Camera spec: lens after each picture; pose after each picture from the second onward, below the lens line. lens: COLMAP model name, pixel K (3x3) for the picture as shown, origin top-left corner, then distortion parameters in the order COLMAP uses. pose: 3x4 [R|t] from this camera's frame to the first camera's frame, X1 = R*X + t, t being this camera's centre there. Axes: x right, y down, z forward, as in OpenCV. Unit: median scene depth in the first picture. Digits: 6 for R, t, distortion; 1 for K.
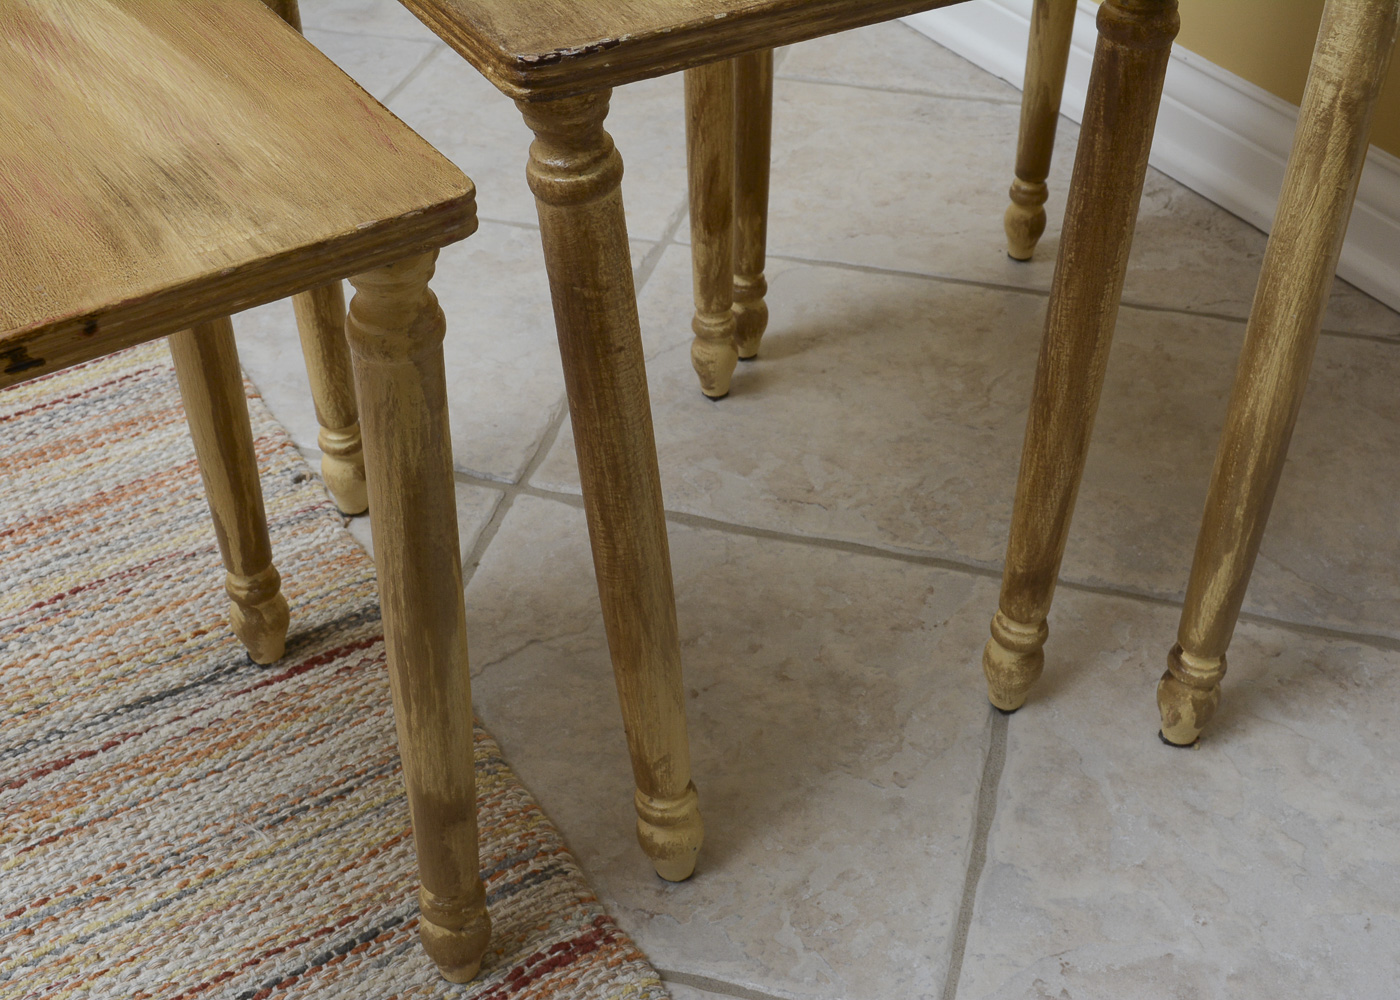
lens RADIAL K [[1715.7, 0, 700.0], [0, 1715.7, 500.0], [0, 0, 1]] dist [-0.026994, -0.037000]
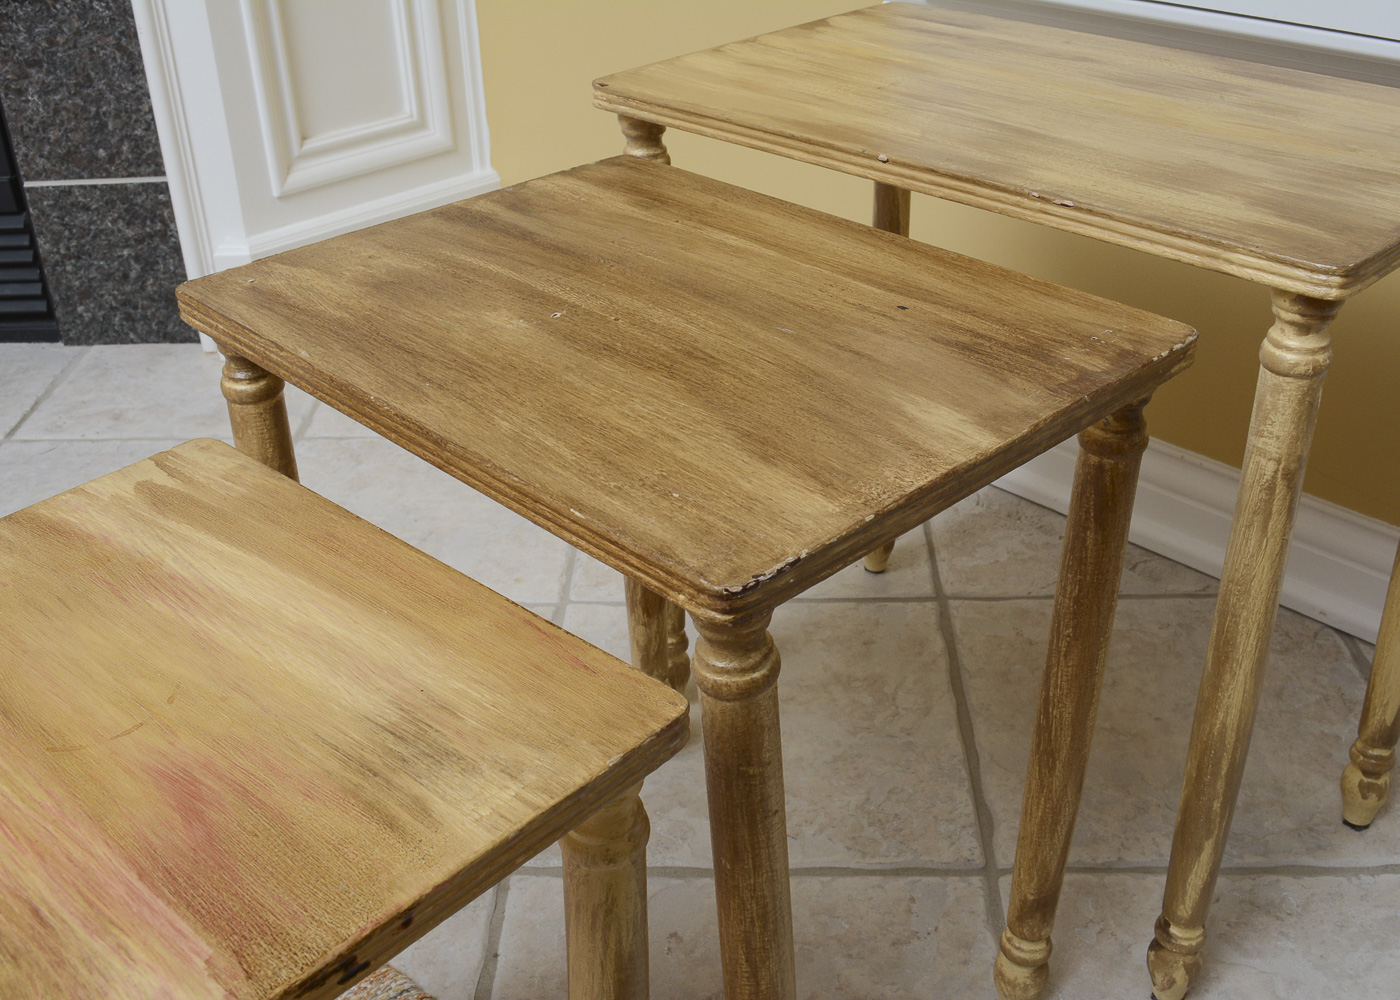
lens RADIAL K [[1550.7, 0, 700.0], [0, 1550.7, 500.0], [0, 0, 1]] dist [-0.034577, -0.019338]
pose [[0.971451, -0.145308, 0.187532, -0.193641], [0.171716, 0.976101, -0.133195, -0.117175], [-0.163696, 0.161595, 0.973186, 0.005760]]
